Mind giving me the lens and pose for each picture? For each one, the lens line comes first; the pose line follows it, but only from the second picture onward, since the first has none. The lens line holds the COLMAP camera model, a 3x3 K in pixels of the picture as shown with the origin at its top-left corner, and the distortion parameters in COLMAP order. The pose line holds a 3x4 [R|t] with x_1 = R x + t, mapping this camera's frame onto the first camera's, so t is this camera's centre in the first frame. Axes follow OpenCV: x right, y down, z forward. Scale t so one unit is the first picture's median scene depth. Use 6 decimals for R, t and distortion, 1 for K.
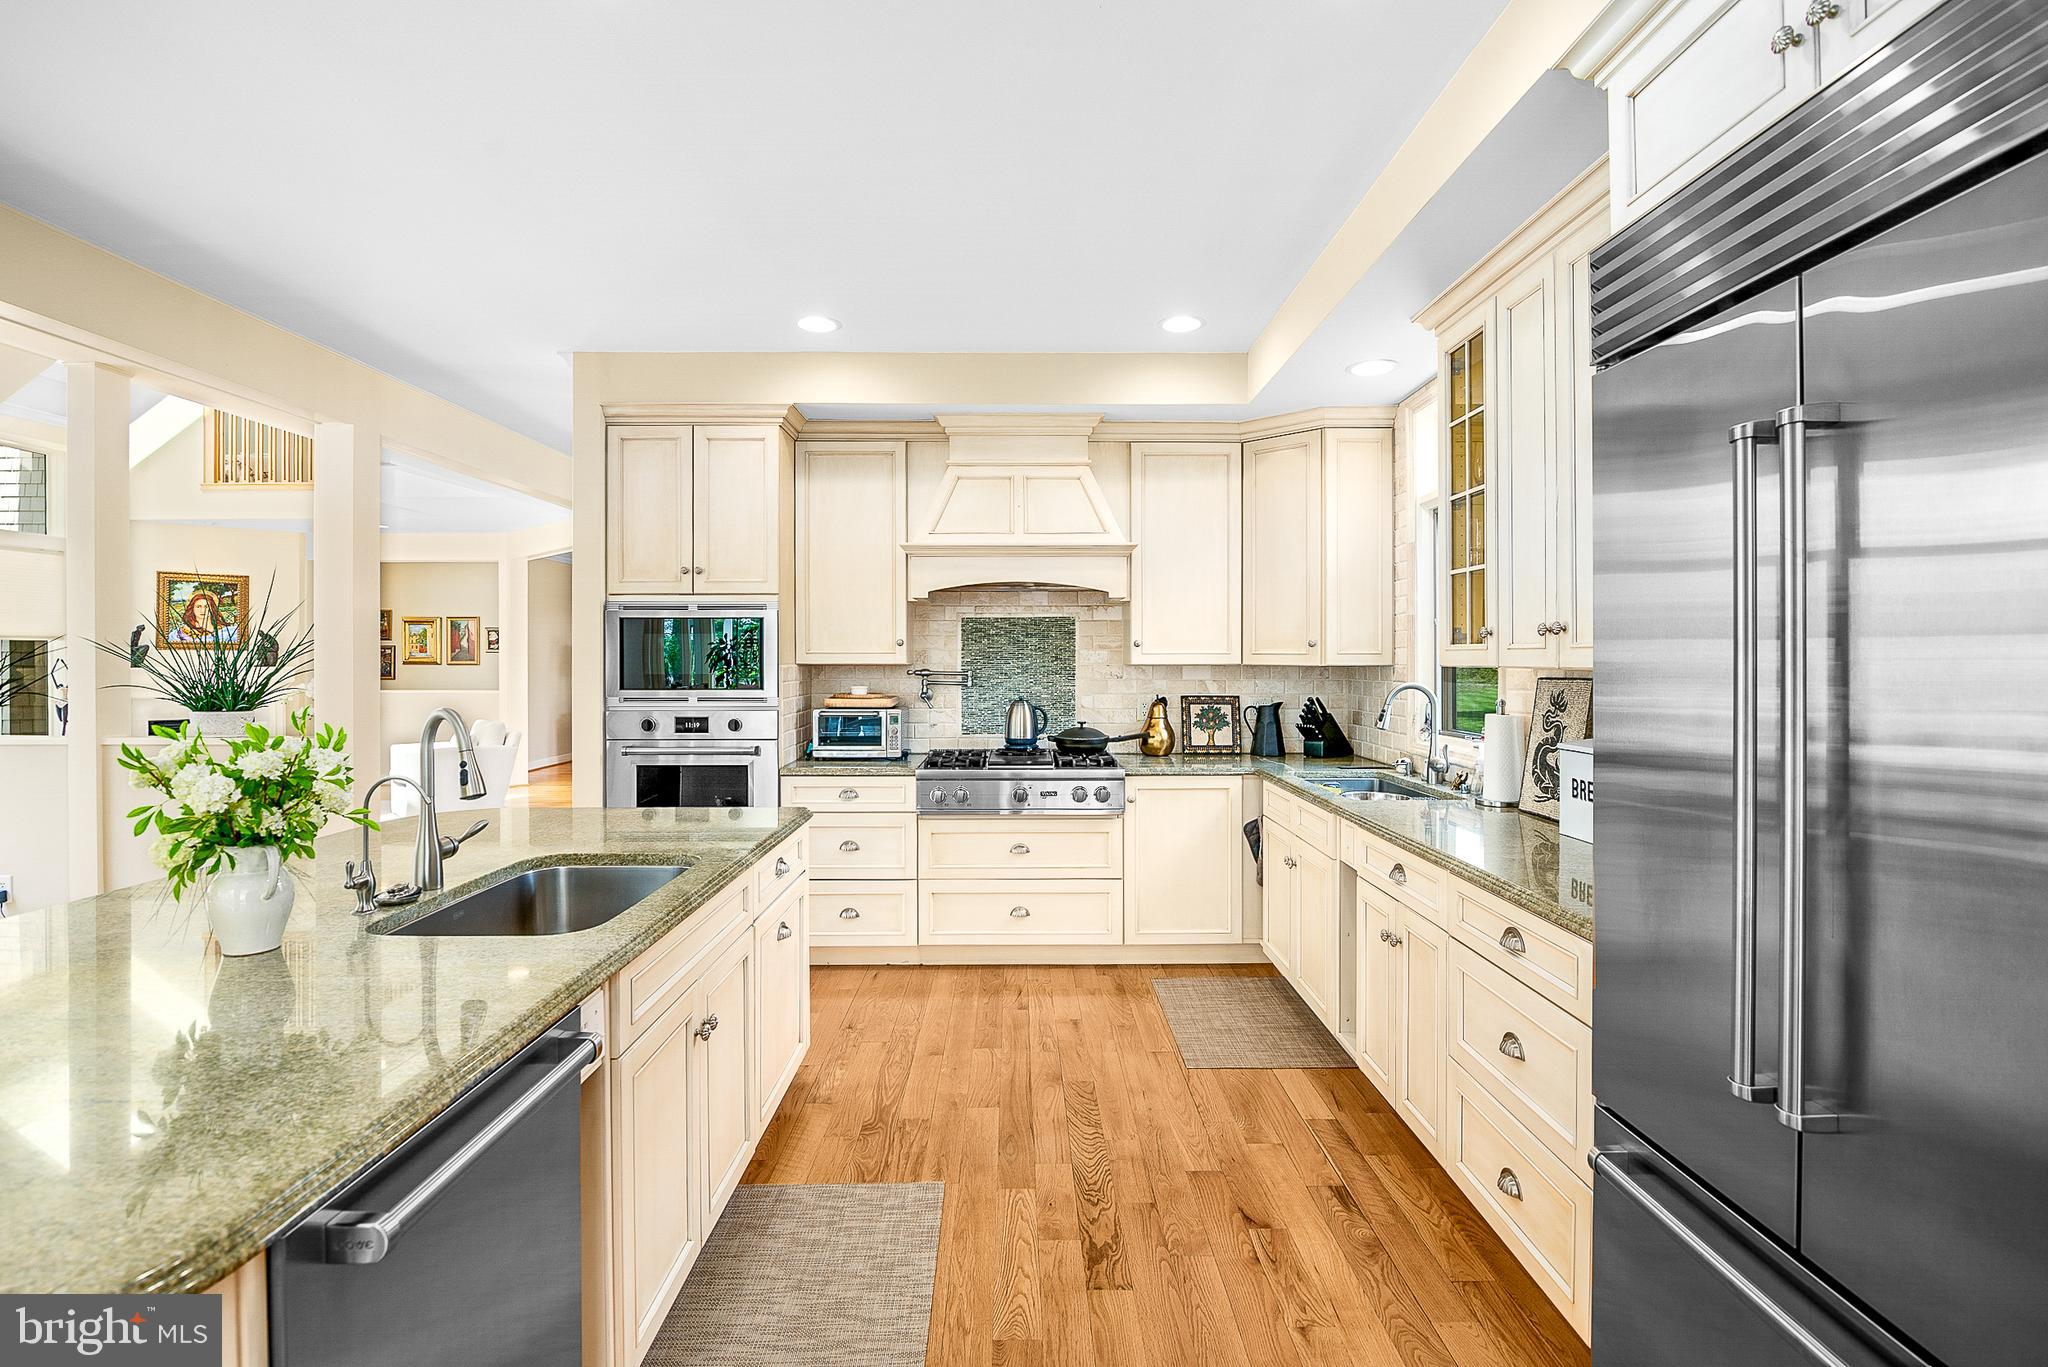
lens RADIAL K [[951.5, 0, 1022.6], [0, 951.5, 661.9], [0, 0, 1]] dist [-0.016664, 0.000254]
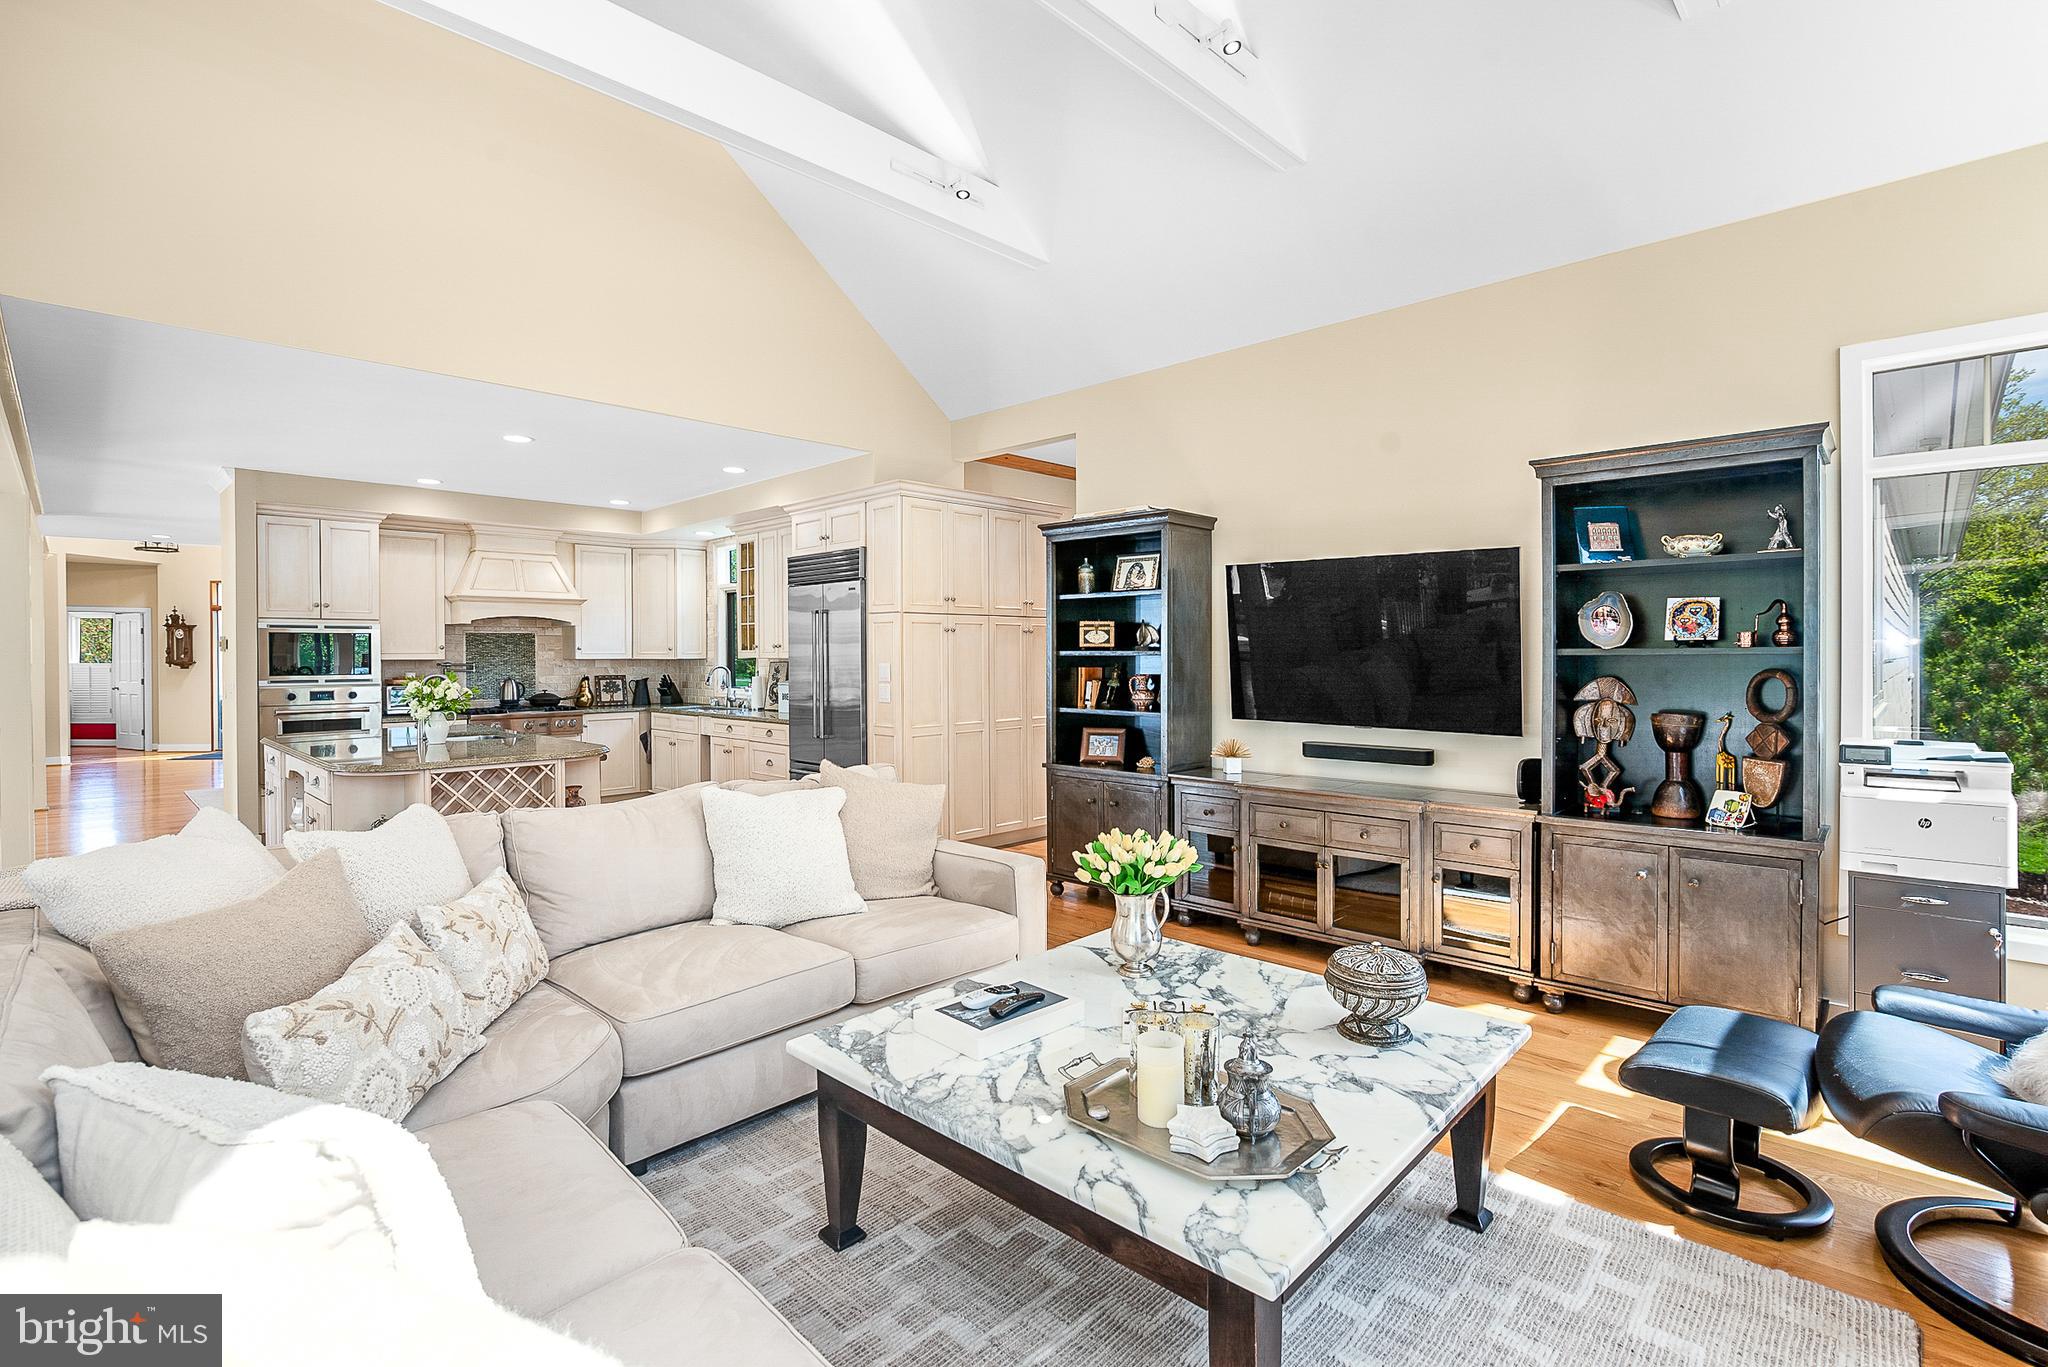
lens RADIAL K [[944.3, 0, 1028.7], [0, 944.3, 663.3], [0, 0, 1]] dist [-0.017439, 0.000021]
pose [[0.699653, -0.008762, 0.714429, -0.610570], [0.005972, 0.999962, 0.006415, 0.004534], [-0.714458, -0.000222, 0.699678, -1.000741]]
